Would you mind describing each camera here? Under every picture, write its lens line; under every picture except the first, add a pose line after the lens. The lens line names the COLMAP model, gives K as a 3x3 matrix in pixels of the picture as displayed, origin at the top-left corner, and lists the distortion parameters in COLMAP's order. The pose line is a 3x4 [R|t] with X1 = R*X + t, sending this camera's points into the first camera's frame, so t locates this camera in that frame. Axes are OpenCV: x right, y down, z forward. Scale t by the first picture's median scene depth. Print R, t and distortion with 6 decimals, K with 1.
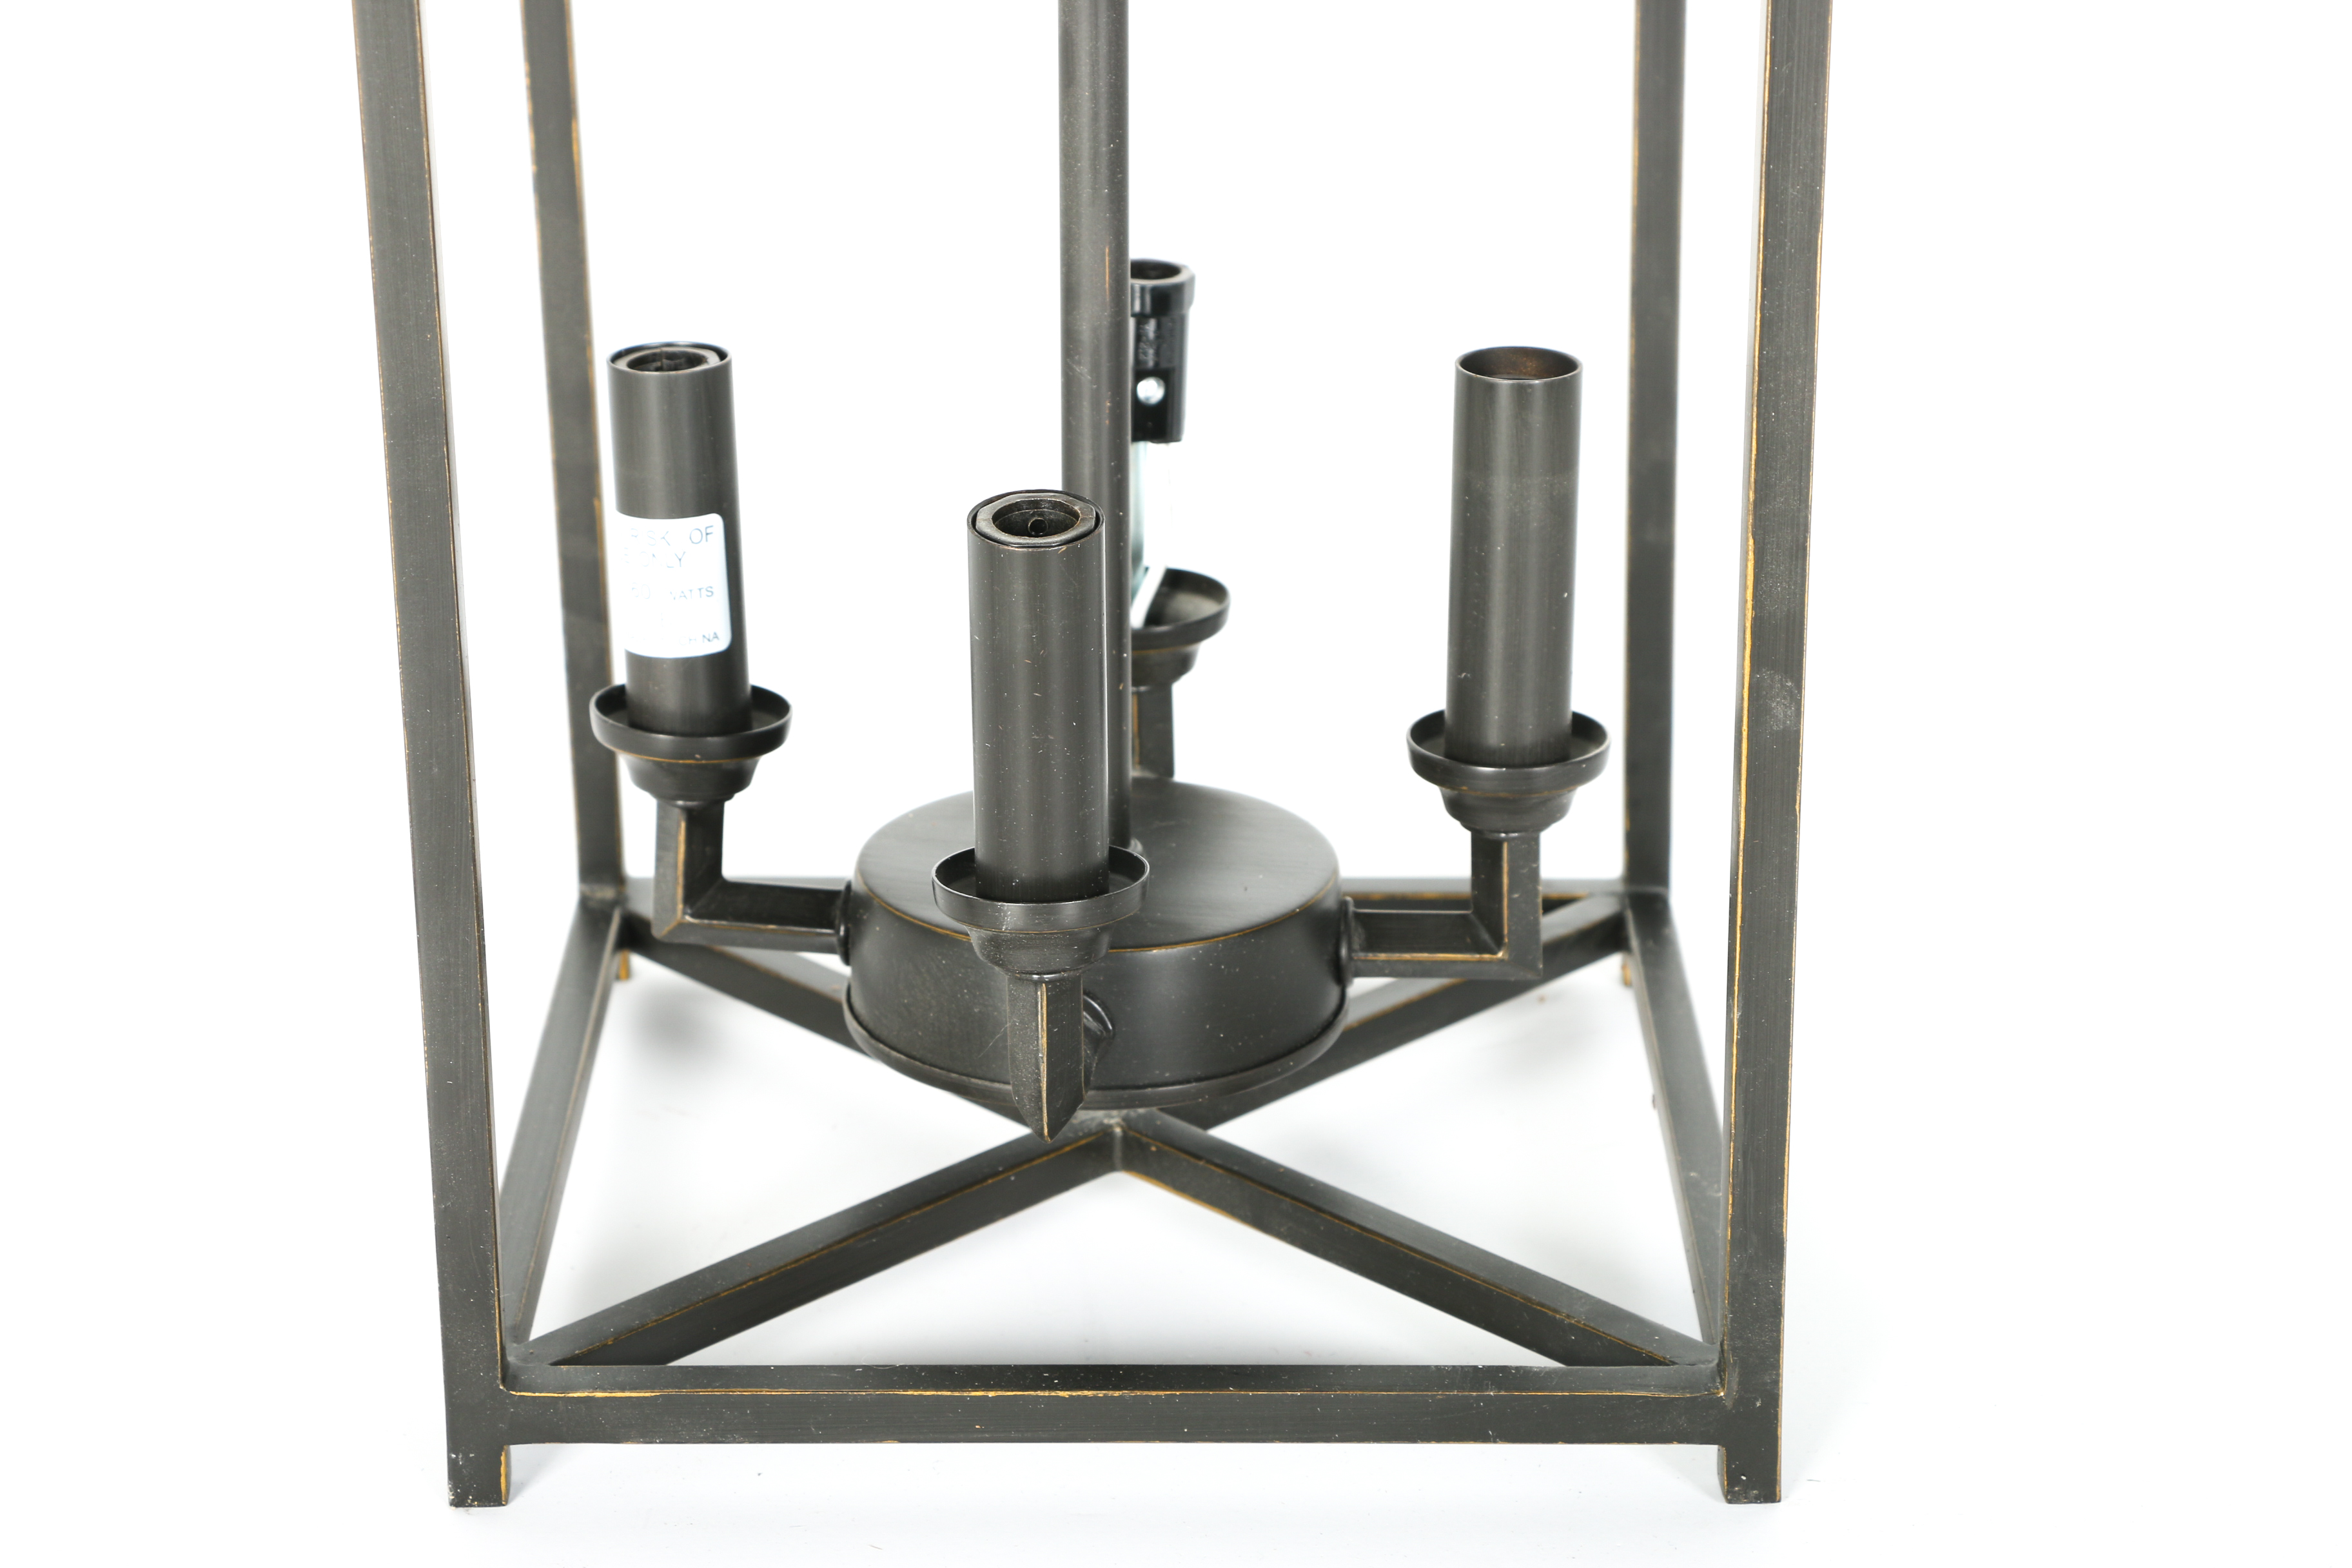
lens RADIAL K [[5304.5, 0, 1170.7], [0, 5304.5, 792.5], [0, 0, 1]] dist [0.262672, 0.000000]
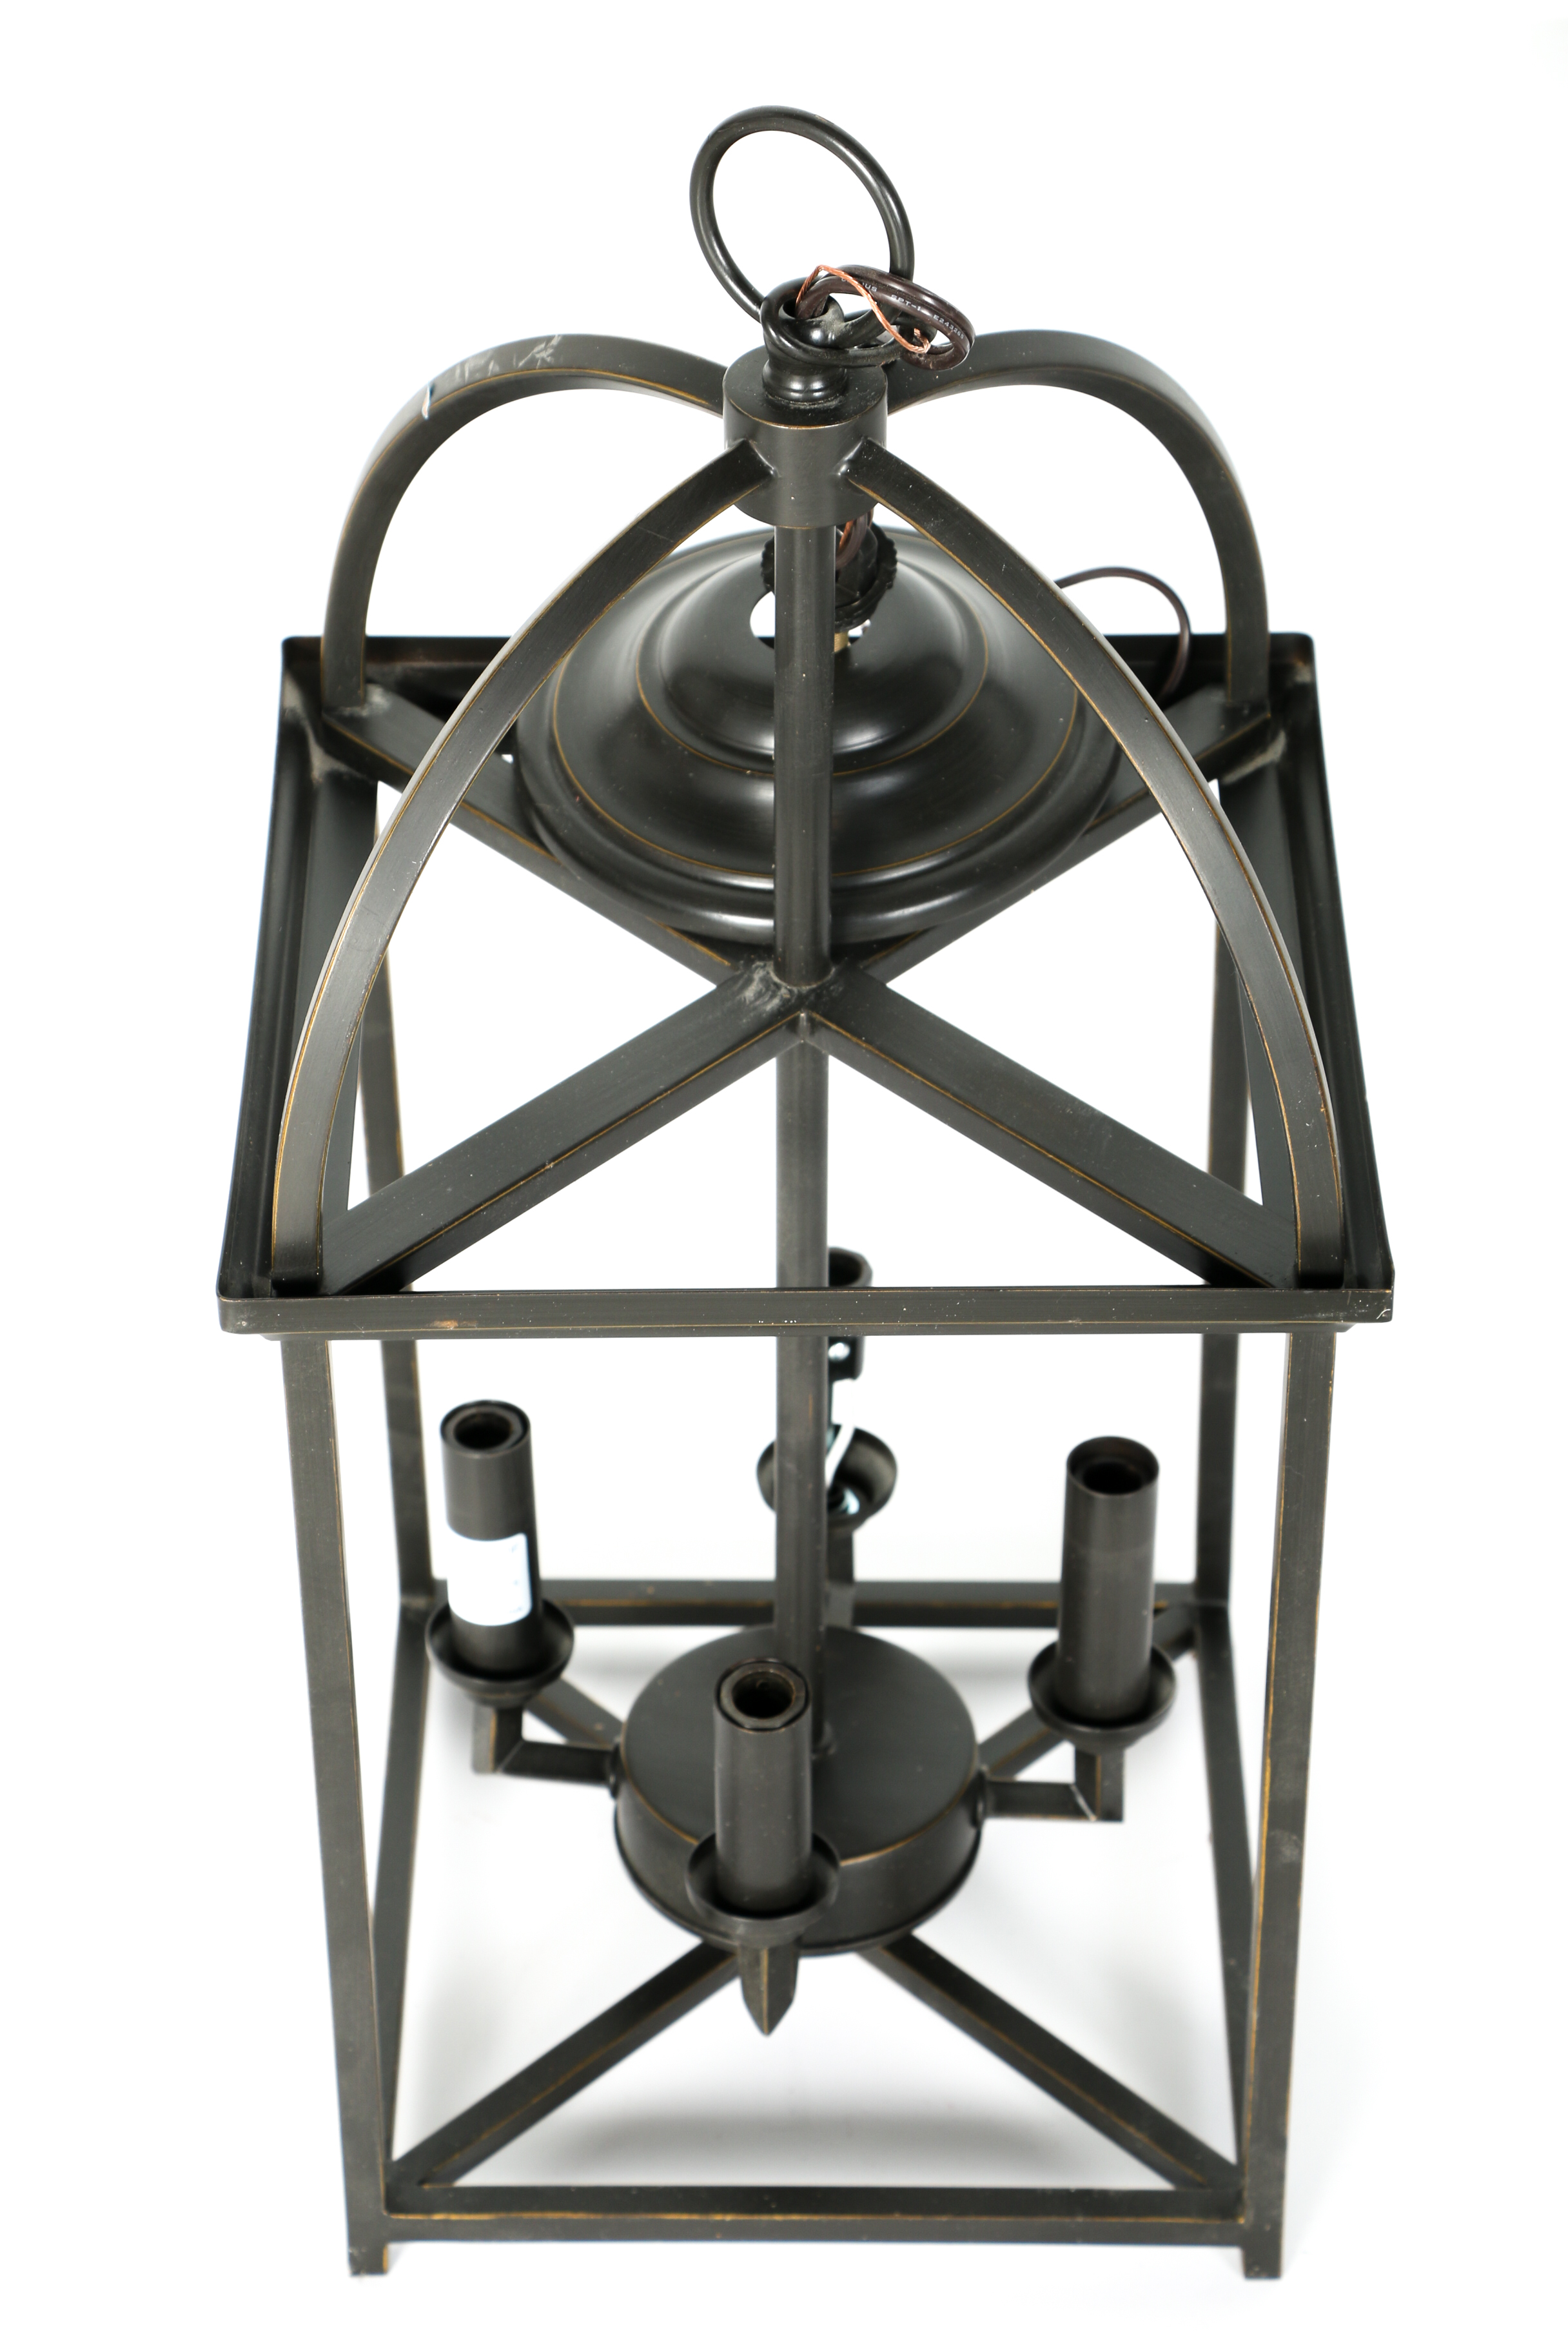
lens RADIAL K [[5897.1, 0, 778.9], [0, 5897.1, 1173.2], [0, 0, 1]] dist [0.447819, 0.000000]
pose [[0.999990, 0.003677, -0.002569, -0.016268], [-0.002692, 0.950041, 0.312114, -0.620999], [0.003588, -0.312104, 0.950041, -0.411231]]
